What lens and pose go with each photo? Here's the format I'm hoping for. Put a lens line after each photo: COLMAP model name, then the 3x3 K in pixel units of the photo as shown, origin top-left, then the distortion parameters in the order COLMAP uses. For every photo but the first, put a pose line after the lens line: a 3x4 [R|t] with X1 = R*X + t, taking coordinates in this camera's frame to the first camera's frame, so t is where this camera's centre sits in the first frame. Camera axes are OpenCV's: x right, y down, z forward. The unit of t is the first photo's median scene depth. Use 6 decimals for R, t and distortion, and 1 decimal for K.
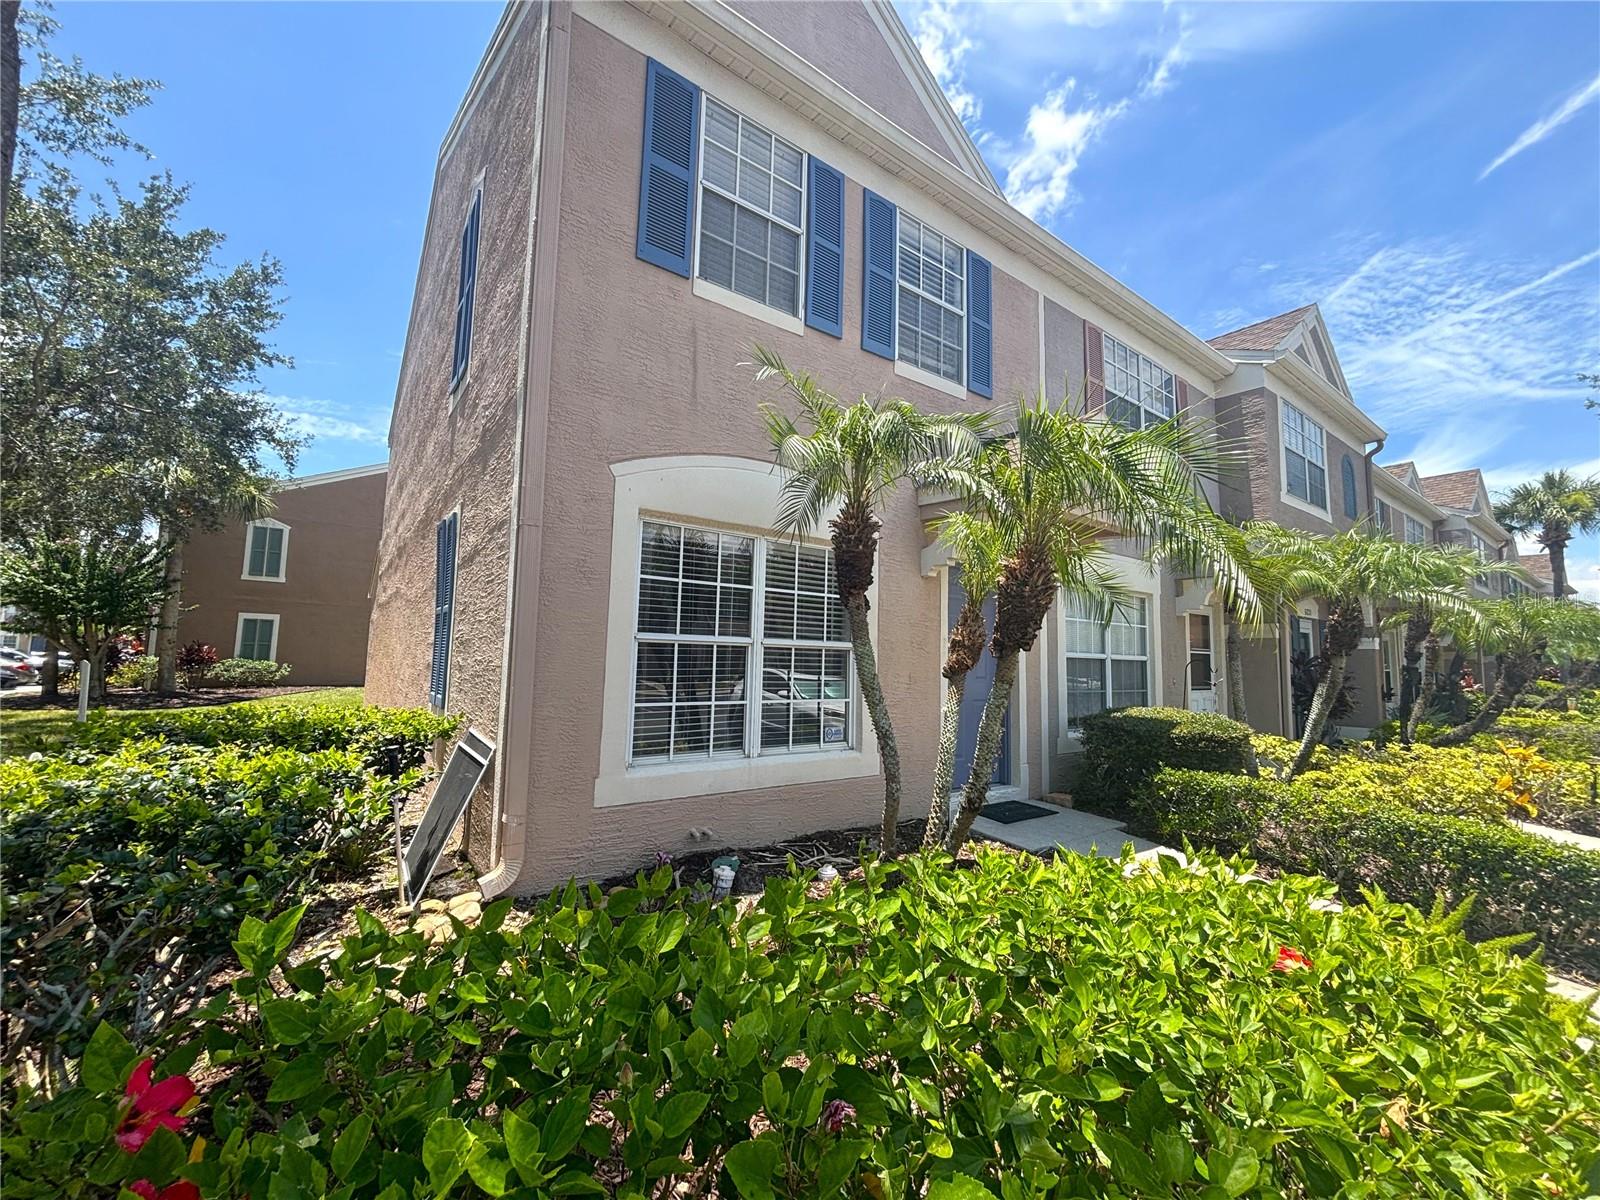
lens RADIAL K [[647.0, 0, 799.6], [0, 647.0, 594.1], [0, 0, 1]] dist [-0.002606, -0.000212]
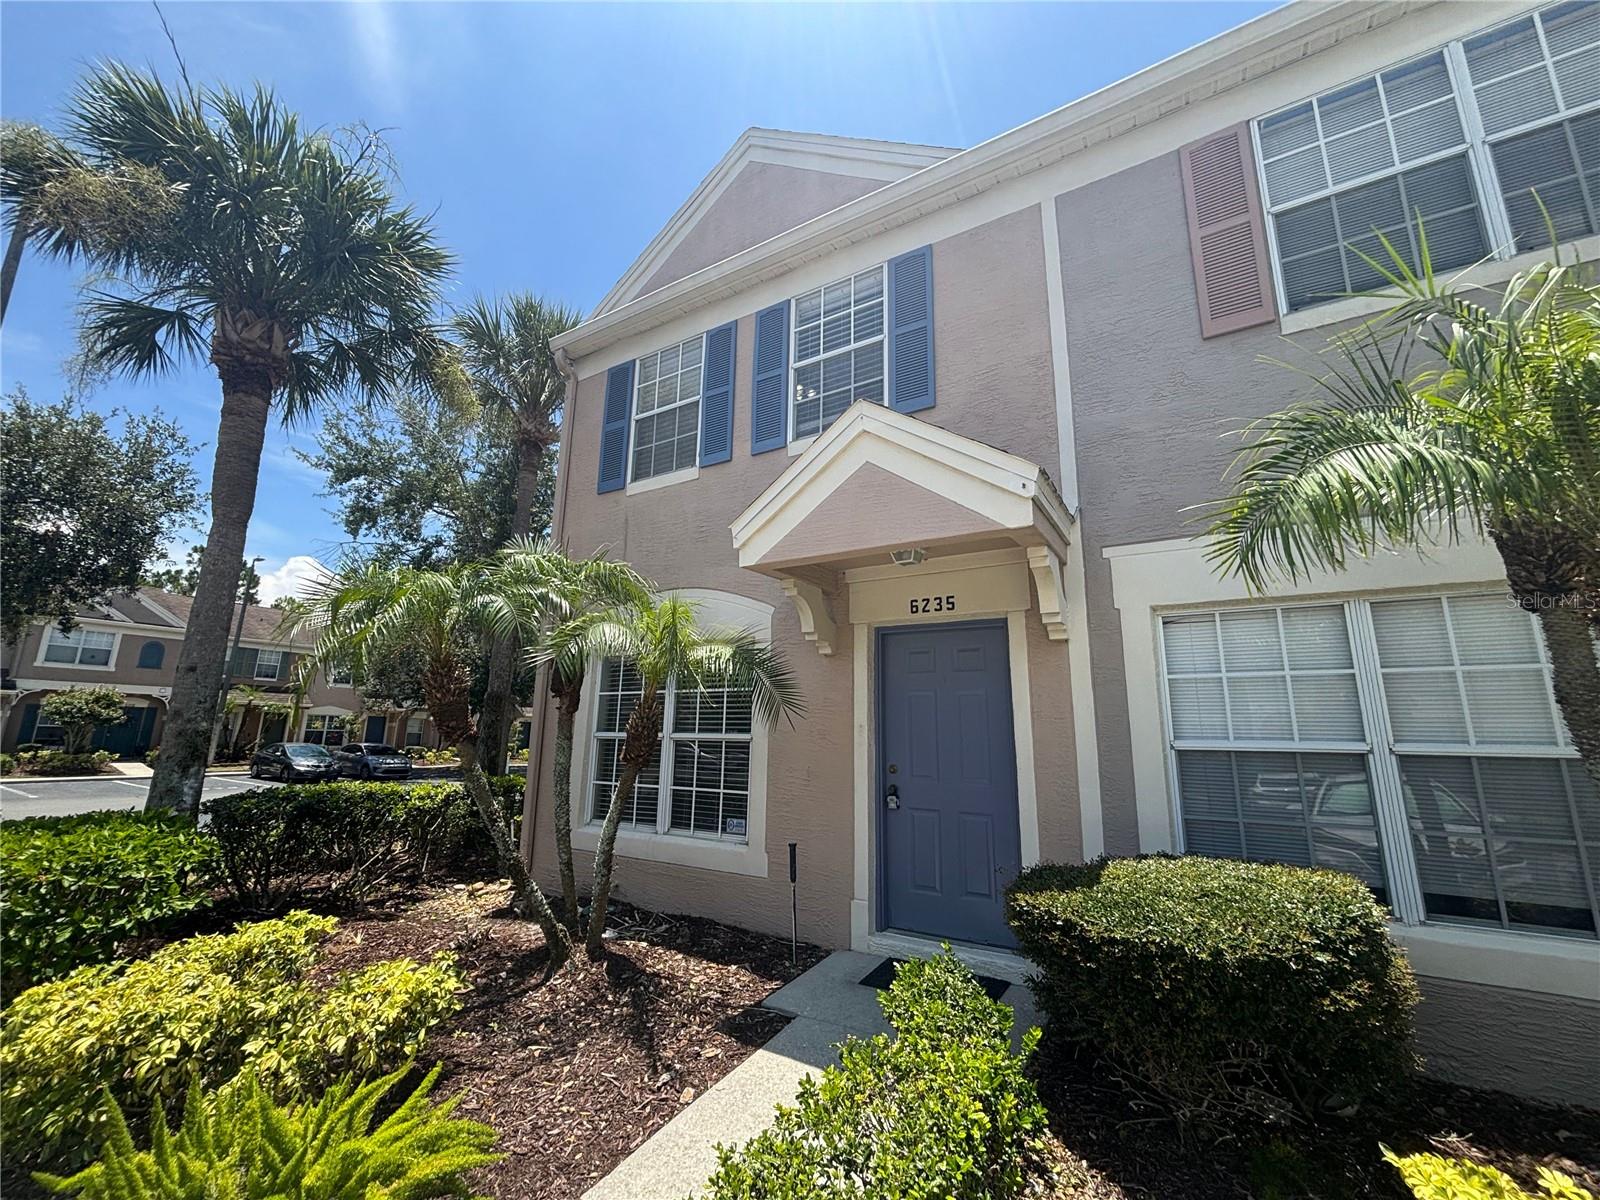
lens RADIAL K [[647.0, 0, 800.9], [0, 647.0, 600.6], [0, 0, 1]] dist [-0.002606, -0.000212]
pose [[0.380058, -0.209311, -0.900969, 1.125396], [0.080323, 0.977848, -0.193289, 0.074323], [0.921468, 0.001093, 0.388452, 0.712482]]
